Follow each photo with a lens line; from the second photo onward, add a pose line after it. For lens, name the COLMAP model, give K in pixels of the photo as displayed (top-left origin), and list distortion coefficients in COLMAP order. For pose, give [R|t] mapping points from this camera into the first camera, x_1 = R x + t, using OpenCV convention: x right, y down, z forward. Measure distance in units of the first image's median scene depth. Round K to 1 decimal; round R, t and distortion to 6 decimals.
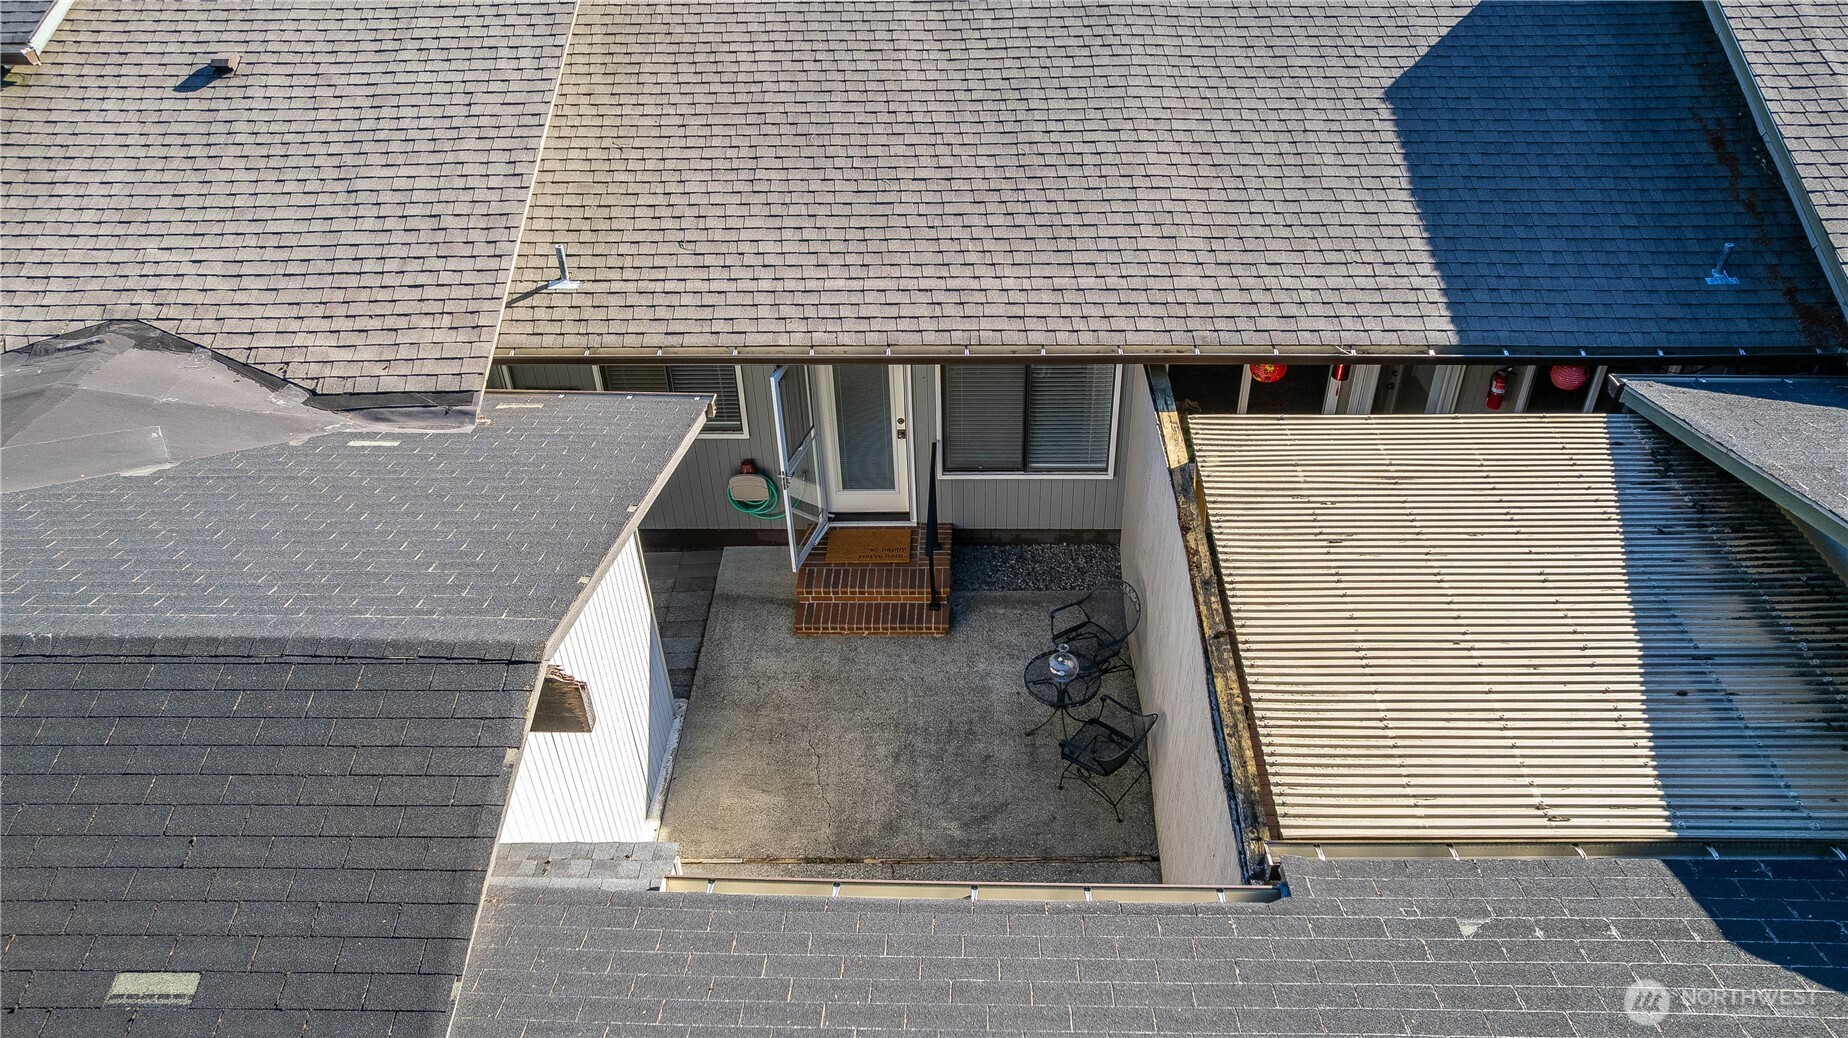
lens RADIAL K [[1242.3, 0, 917.8], [0, 1242.3, 524.3], [0, 0, 1]] dist [-0.005857, -0.000493]
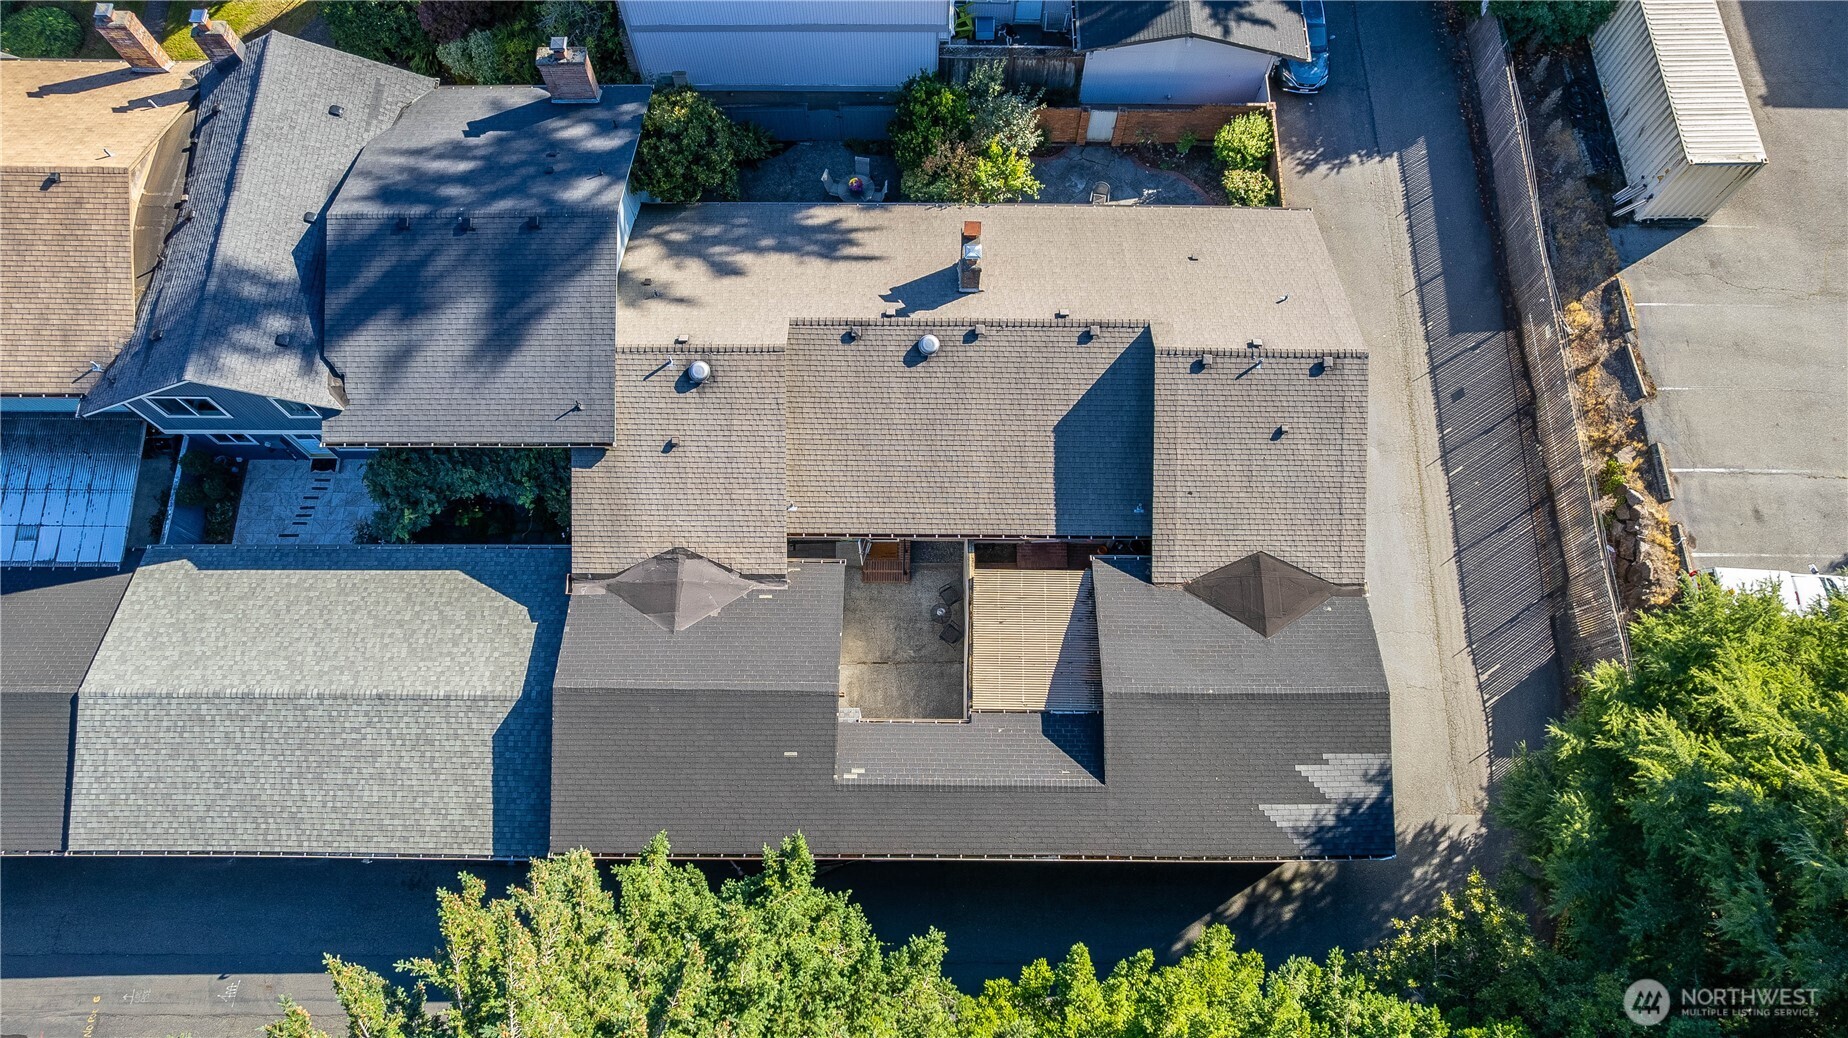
lens RADIAL K [[1183.3, 0, 924.0], [0, 1183.3, 519.0], [0, 0, 1]] dist [-0.017819, -0.000492]
pose [[0.998736, -0.020679, 0.045803, -0.090518], [-0.006598, 0.849565, 0.527443, -2.001249], [-0.049820, -0.527078, 0.848355, -1.845278]]
